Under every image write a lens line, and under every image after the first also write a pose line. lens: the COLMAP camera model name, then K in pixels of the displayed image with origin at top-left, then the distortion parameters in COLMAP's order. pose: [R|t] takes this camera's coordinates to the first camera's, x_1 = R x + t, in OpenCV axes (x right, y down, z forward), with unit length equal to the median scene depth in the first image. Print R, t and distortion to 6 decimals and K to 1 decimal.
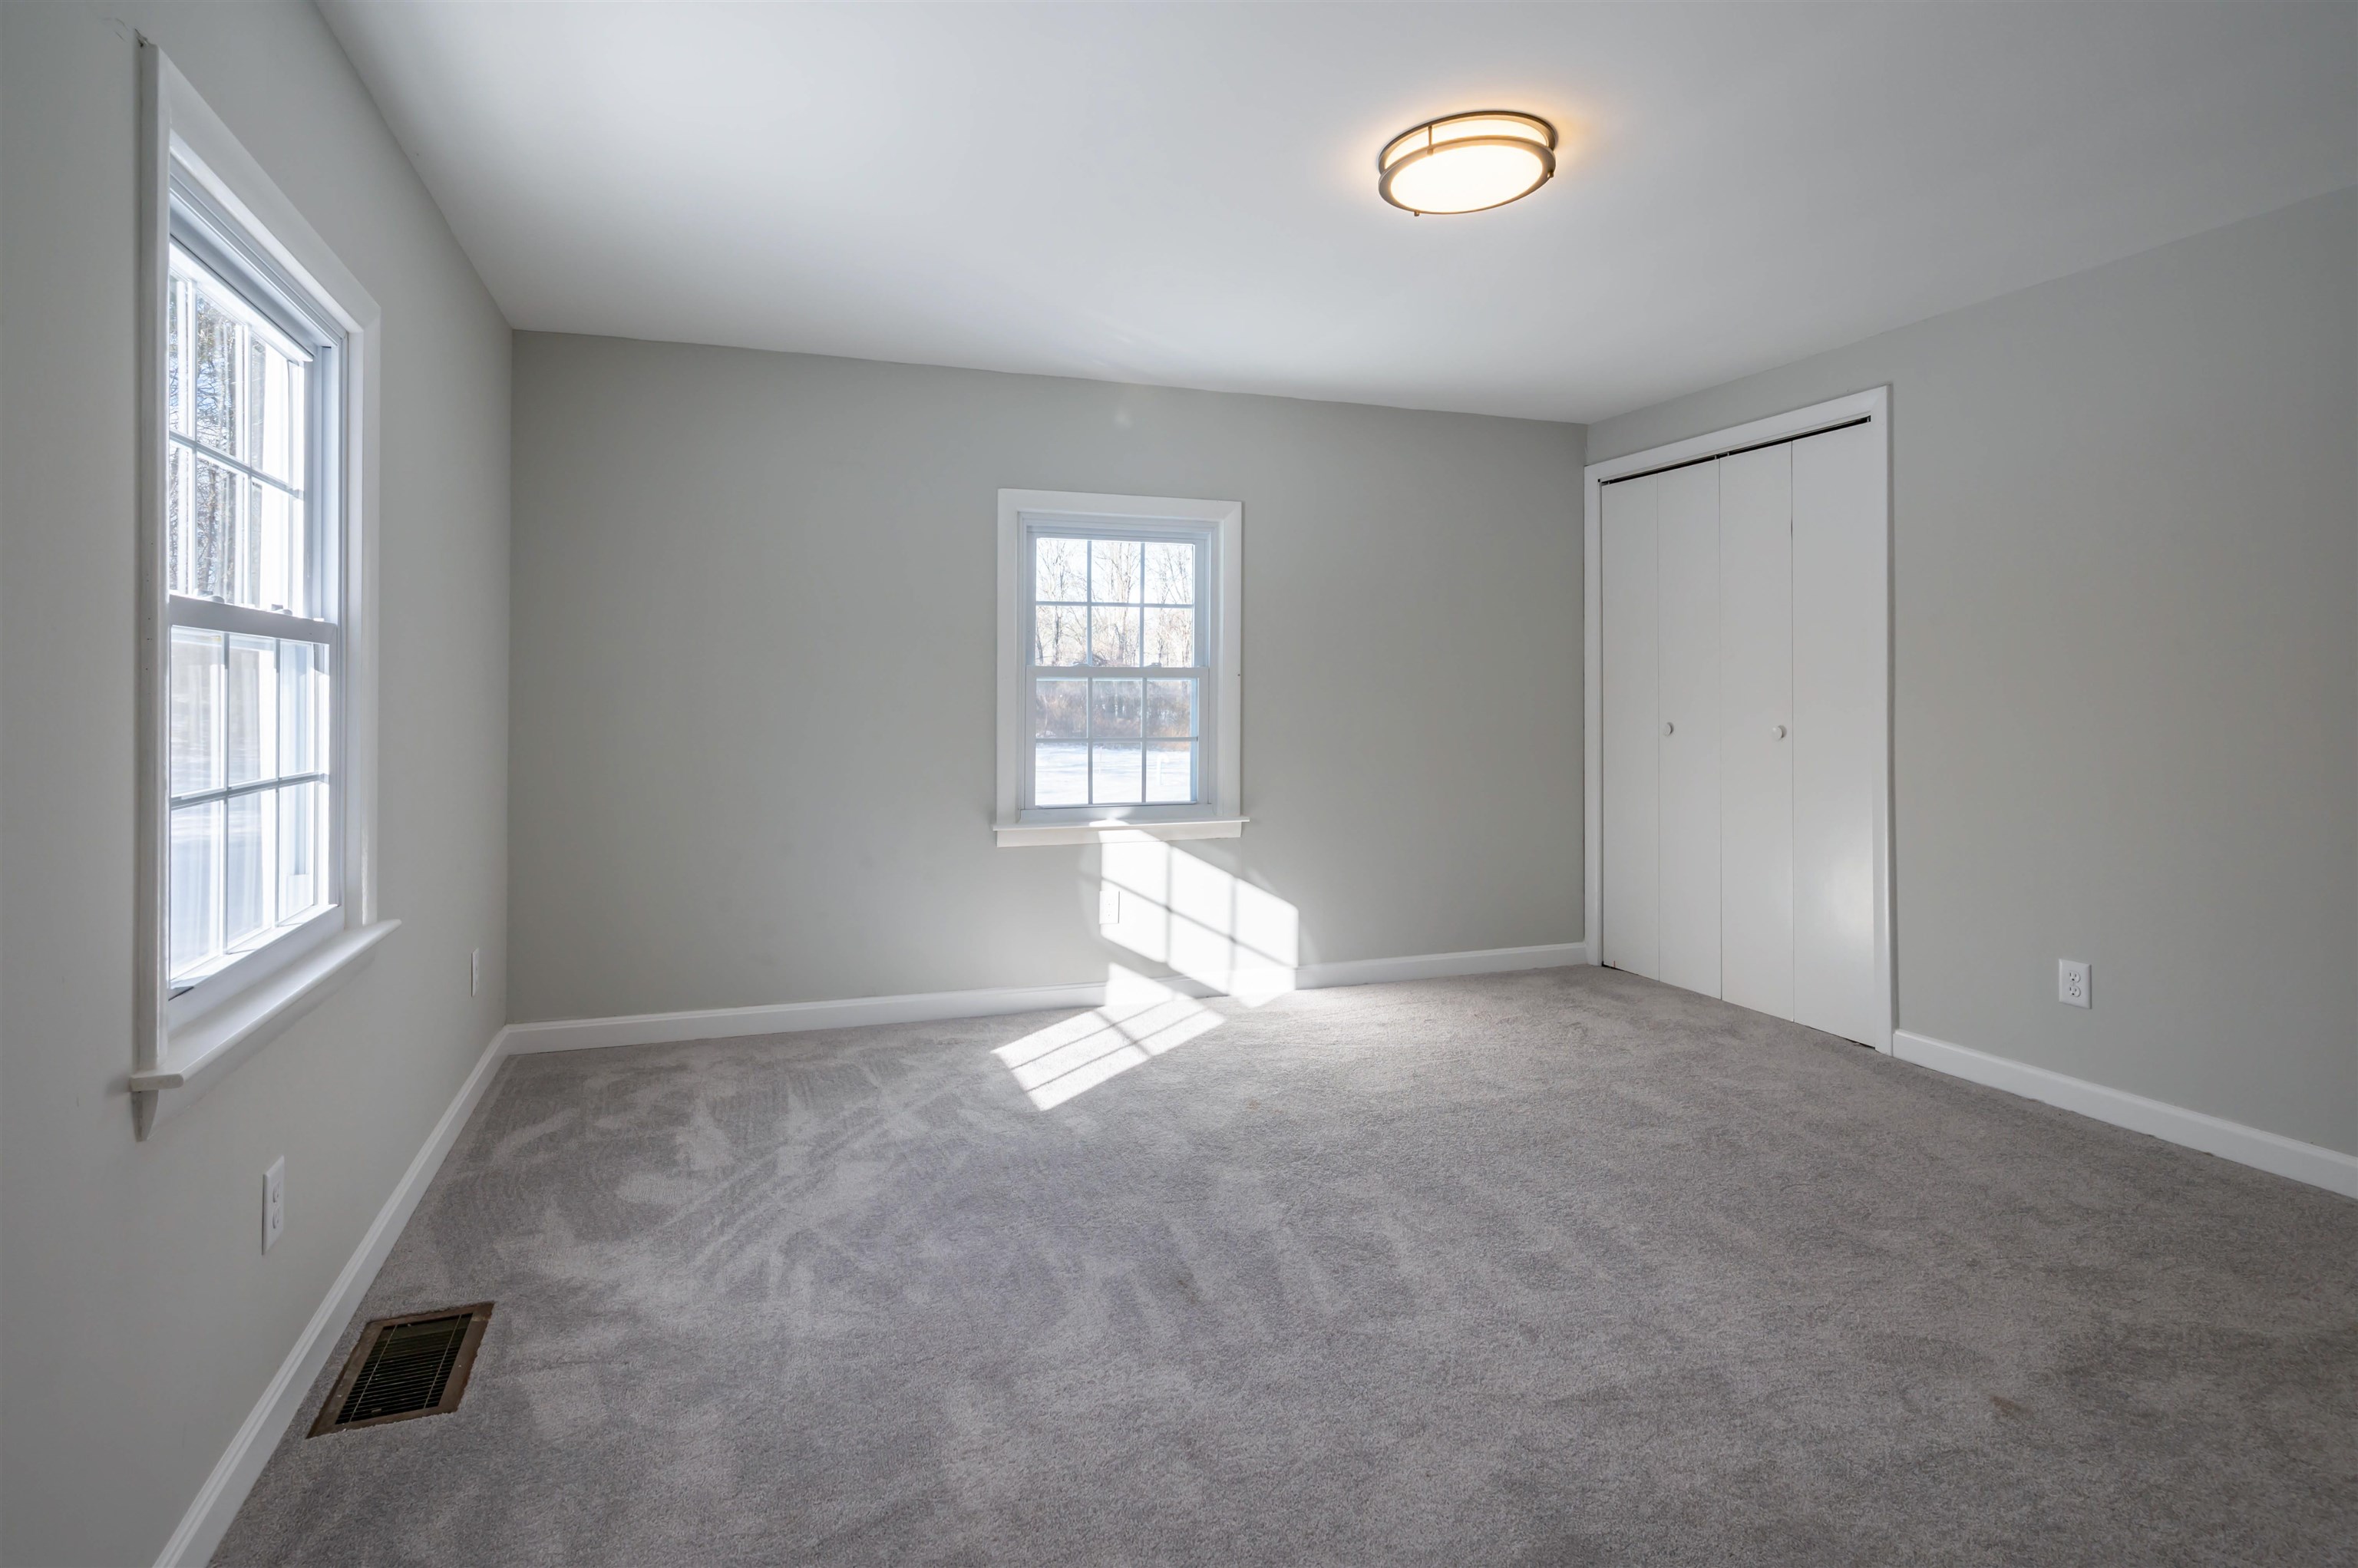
lens RADIAL K [[1176.0, 0, 1139.6], [0, 1176.0, 678.1], [0, 0, 1]] dist [0.001255, 0.000512]
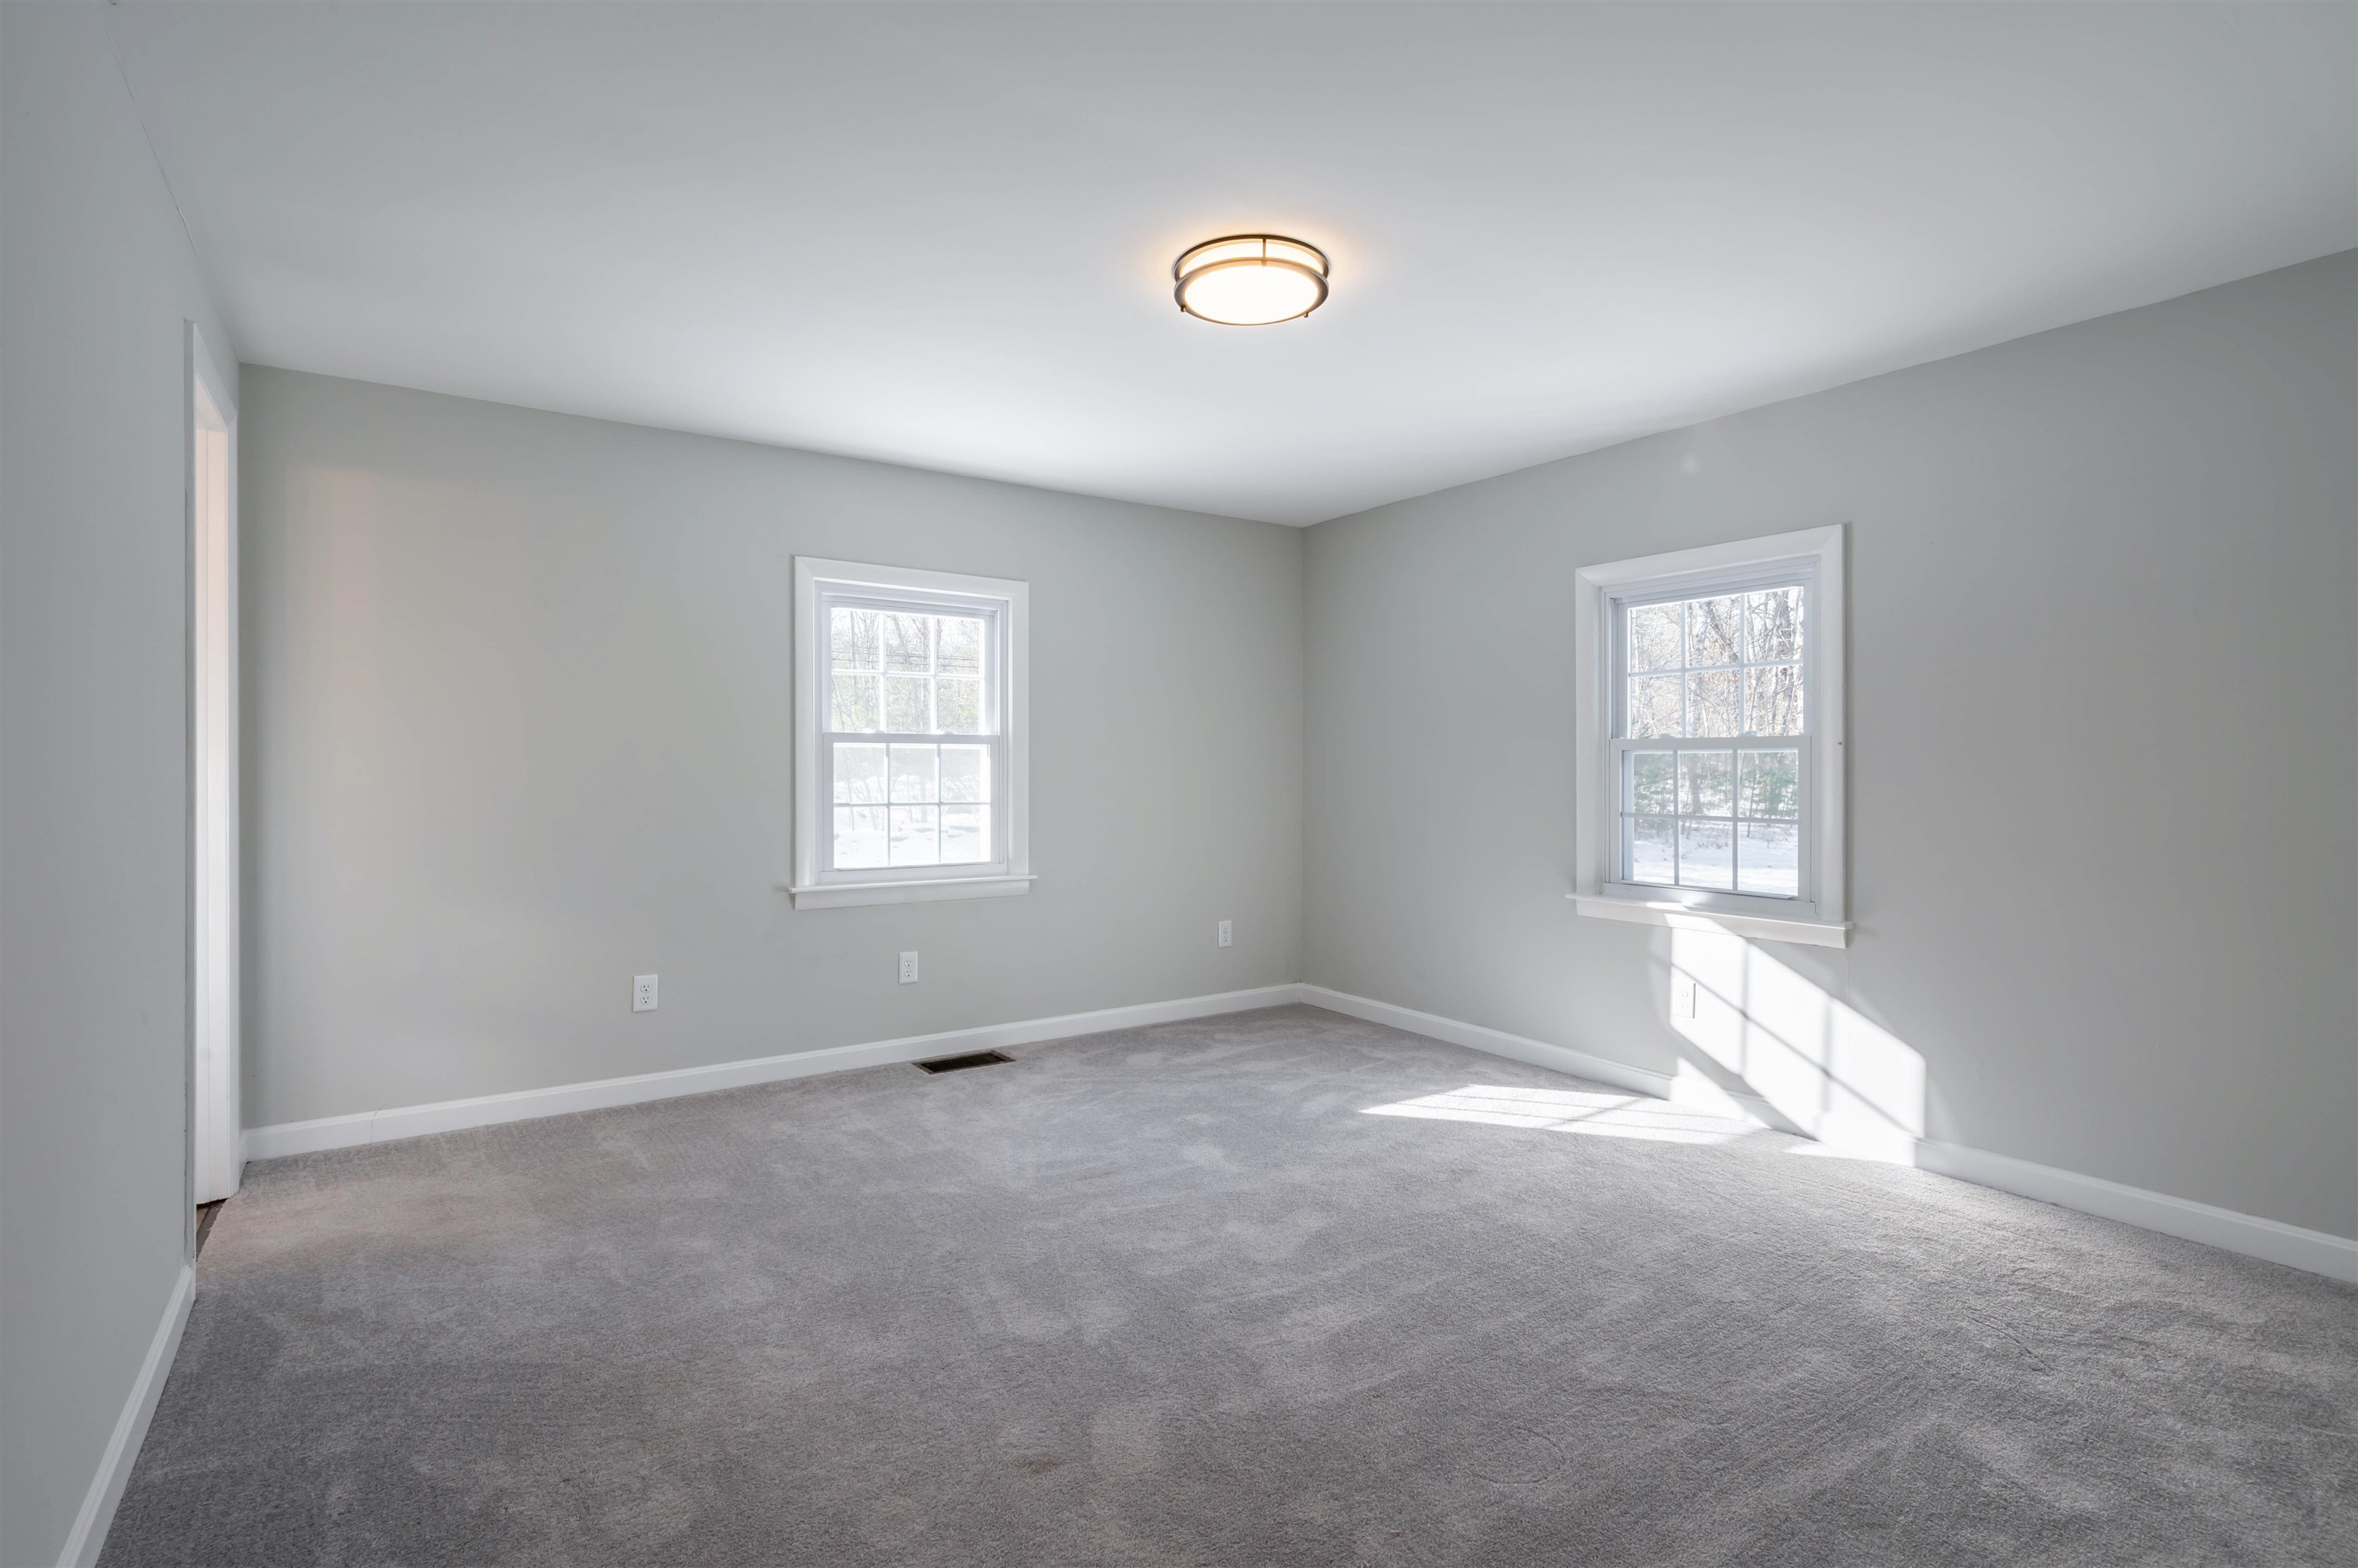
lens RADIAL K [[1135.8, 0, 1177.2], [0, 1135.8, 777.6], [0, 0, 1]] dist [-0.001117, 0.001141]
pose [[0.260929, 0.004736, -0.965346, 0.724509], [0.010015, 0.999921, 0.007613, 0.011055], [0.965306, -0.011654, 0.260861, 0.382024]]
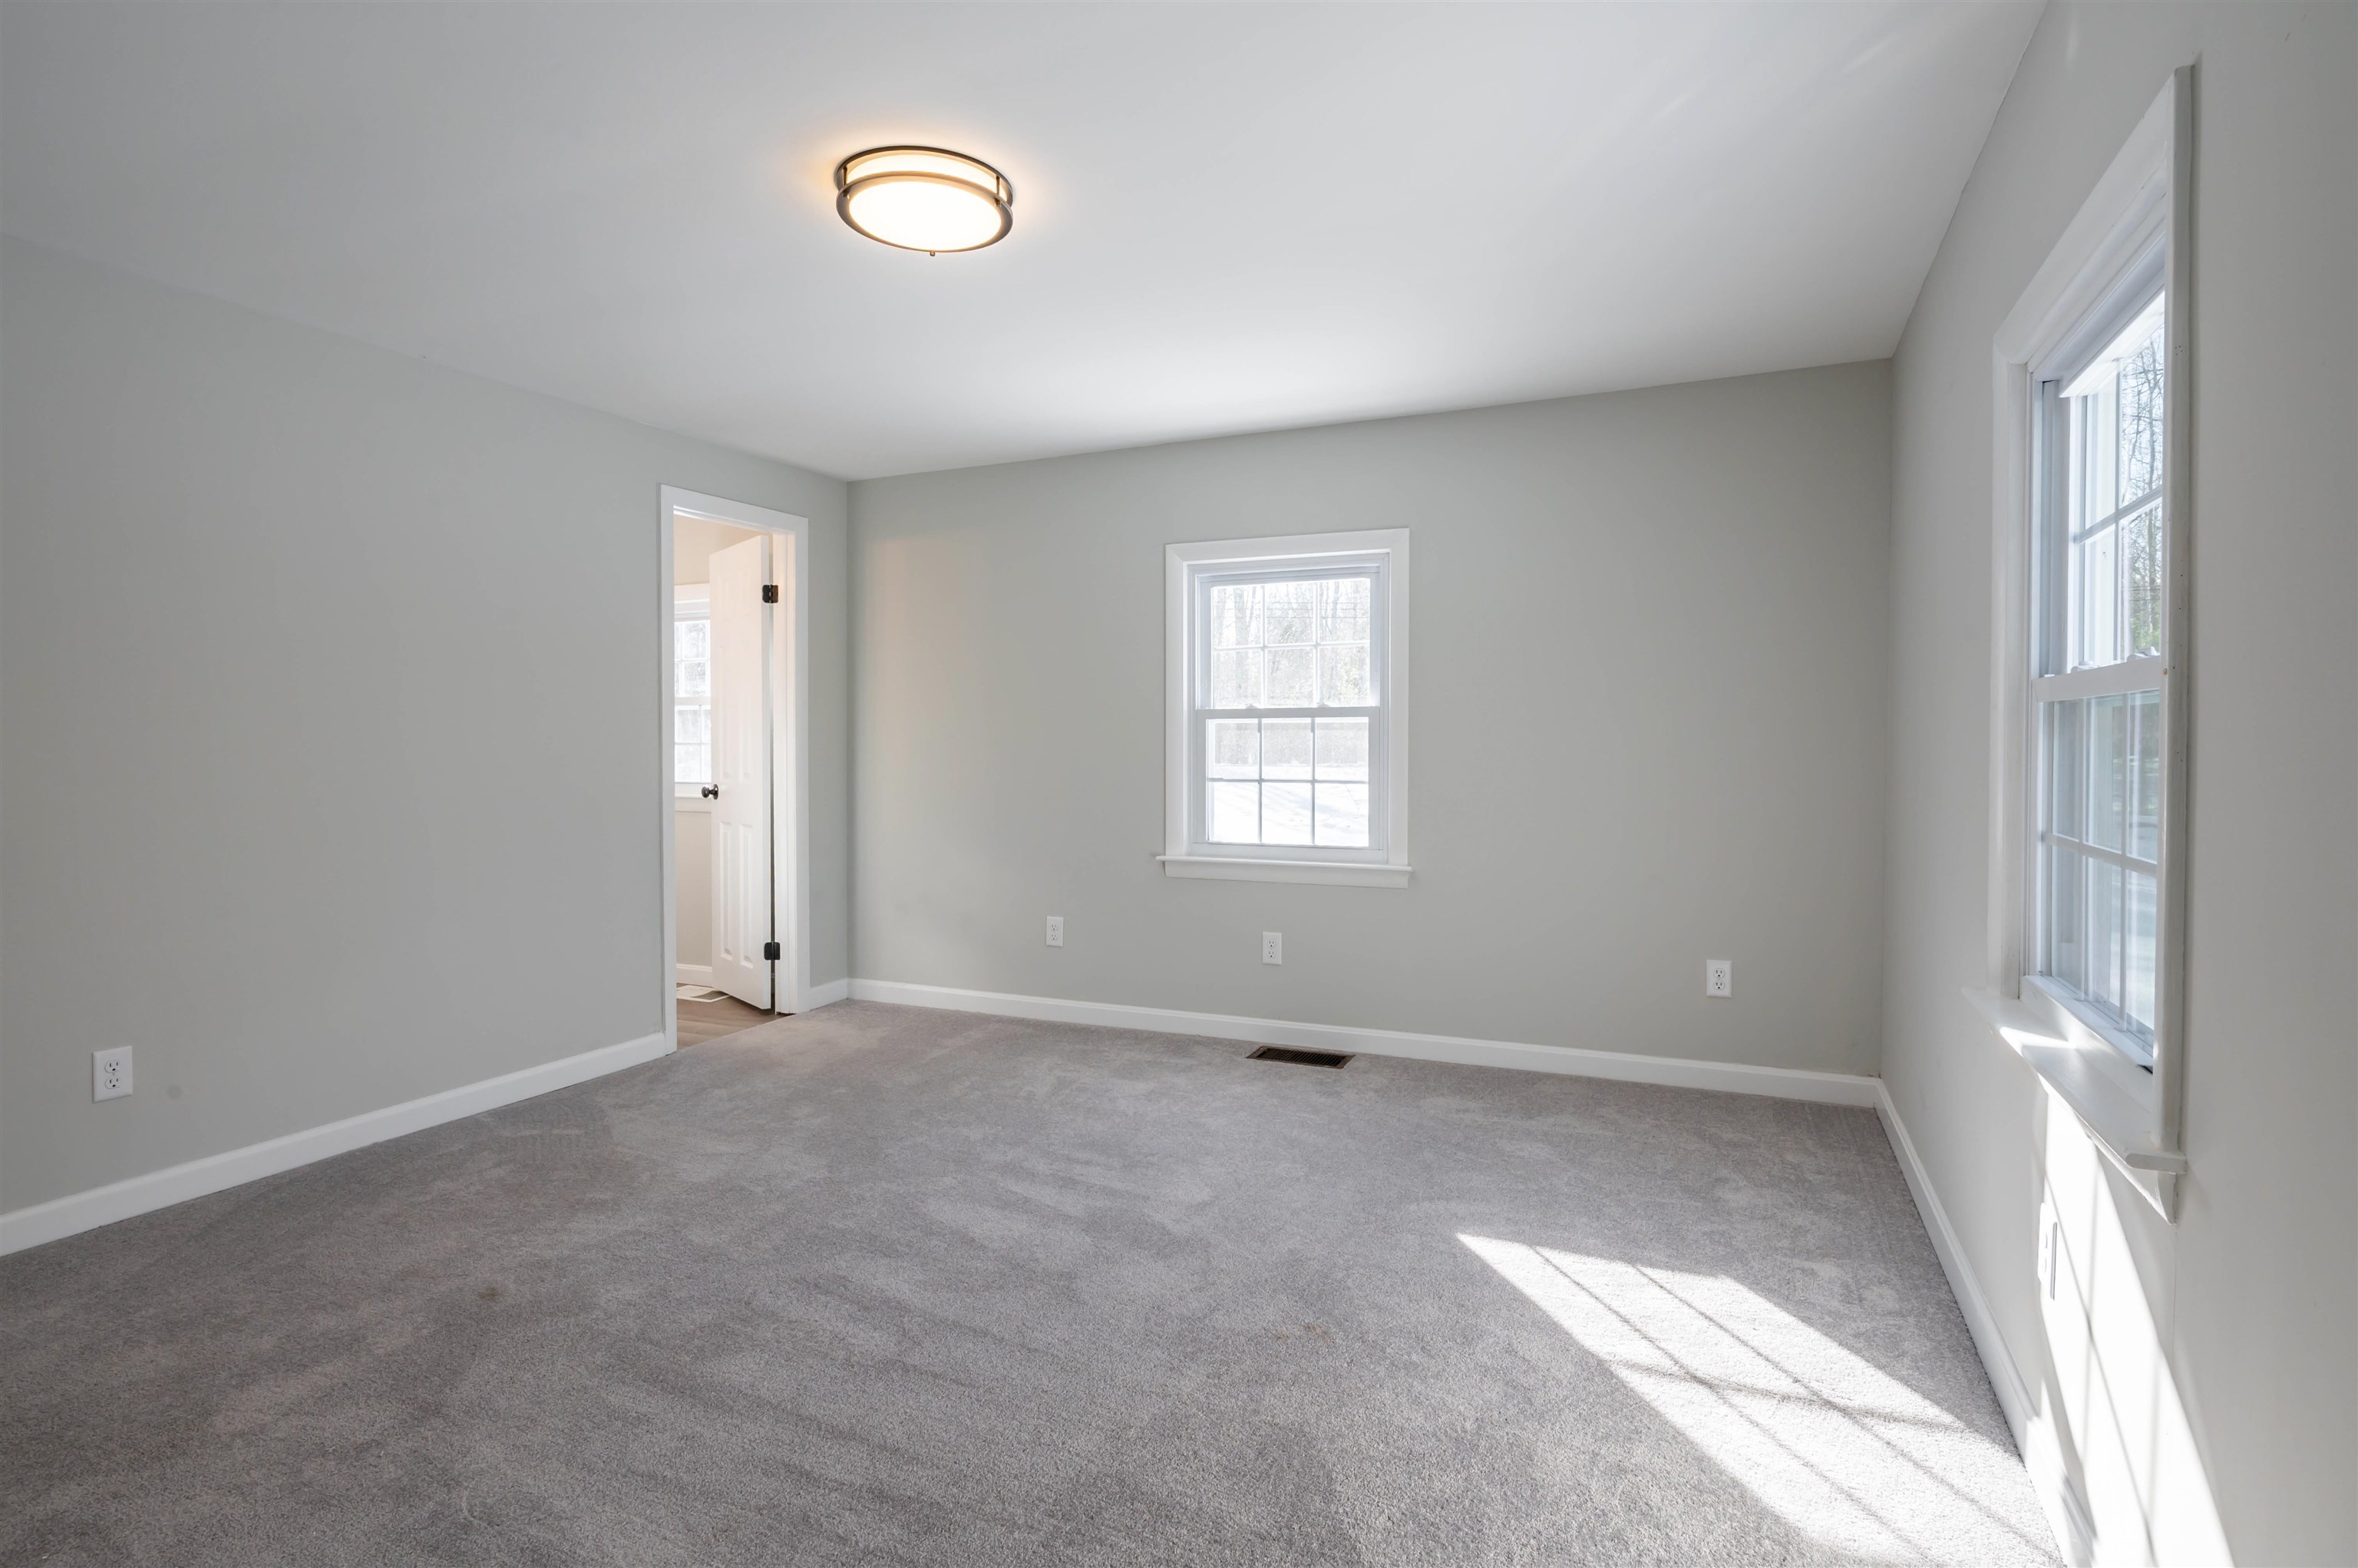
lens RADIAL K [[1172.8, 0, 1179.0], [0, 1172.8, 784.0], [0, 0, 1]] dist [-0.000587, 0.000870]
pose [[-0.691589, 0.022392, -0.721944, 0.477563], [0.009003, 0.999709, 0.022383, 0.019119], [0.722235, 0.008980, -0.691589, 1.051472]]
